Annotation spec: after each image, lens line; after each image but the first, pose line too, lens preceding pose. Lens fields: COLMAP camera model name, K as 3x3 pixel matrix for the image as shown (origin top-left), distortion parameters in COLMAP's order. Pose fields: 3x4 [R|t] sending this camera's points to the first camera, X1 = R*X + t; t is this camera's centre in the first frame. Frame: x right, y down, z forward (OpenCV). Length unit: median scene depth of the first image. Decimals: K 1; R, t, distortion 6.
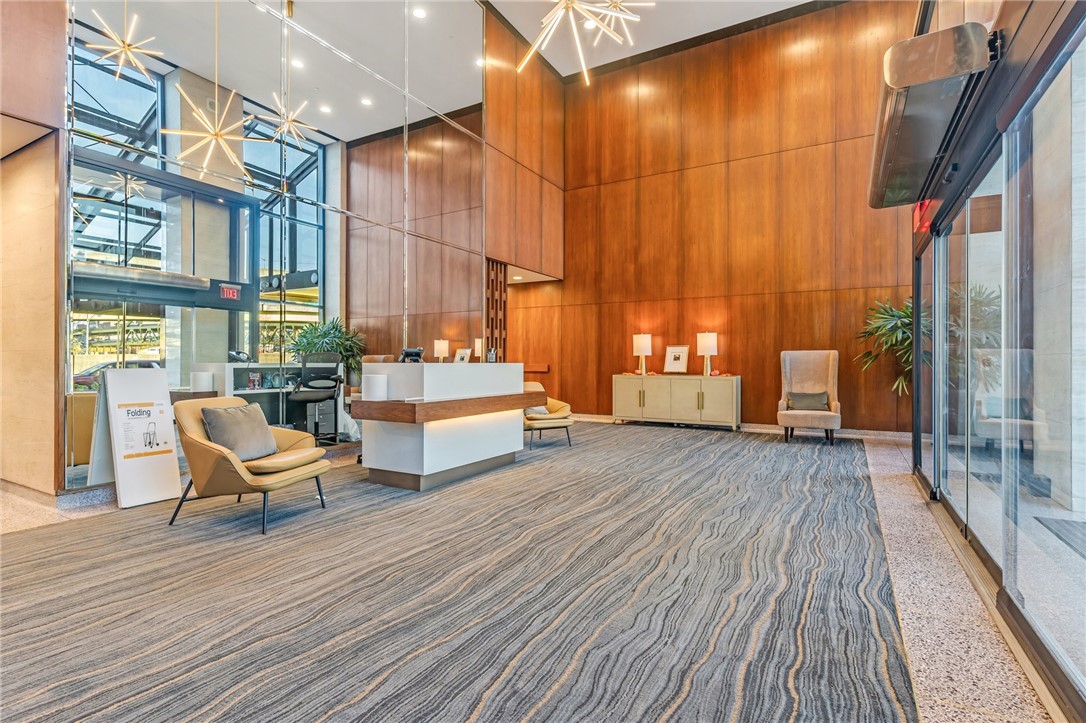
lens RADIAL K [[526.0, 0, 546.3], [0, 526.0, 363.2], [0, 0, 1]] dist [-0.000158, 0.000147]
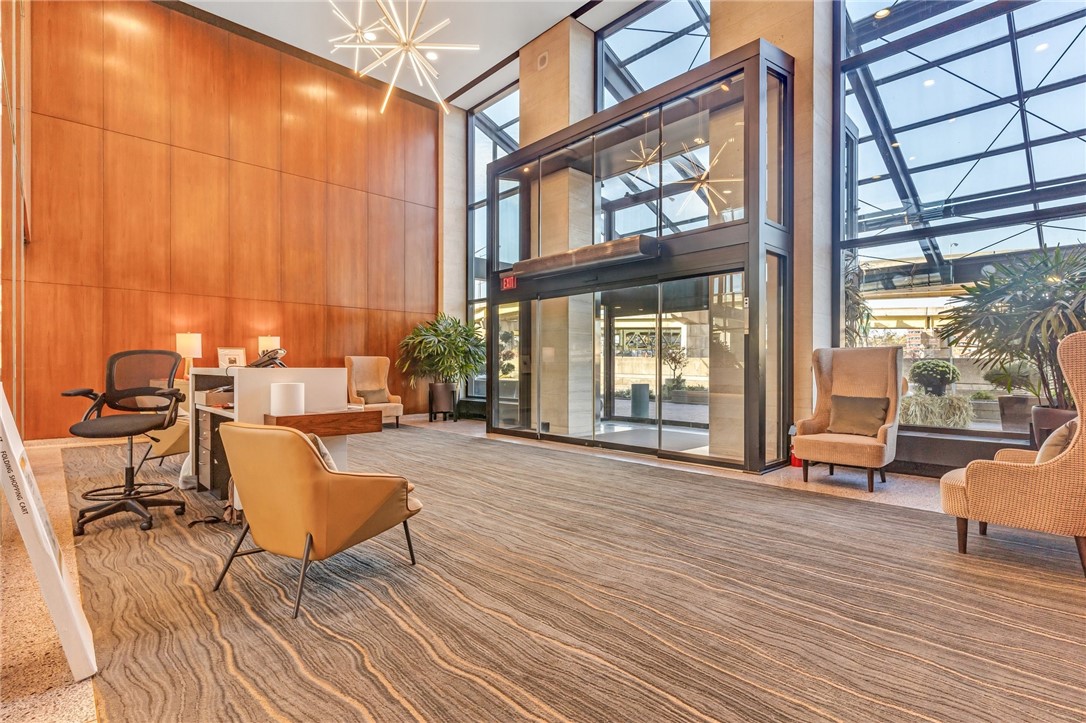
lens RADIAL K [[526.0, 0, 546.3], [0, 526.0, 363.2], [0, 0, 1]] dist [-0.000158, 0.000147]
pose [[0.287633, 0.005621, 0.957724, -0.521804], [0.000759, 0.999981, -0.006097, -0.000443], [-0.957740, 0.002481, 0.287623, 0.216293]]
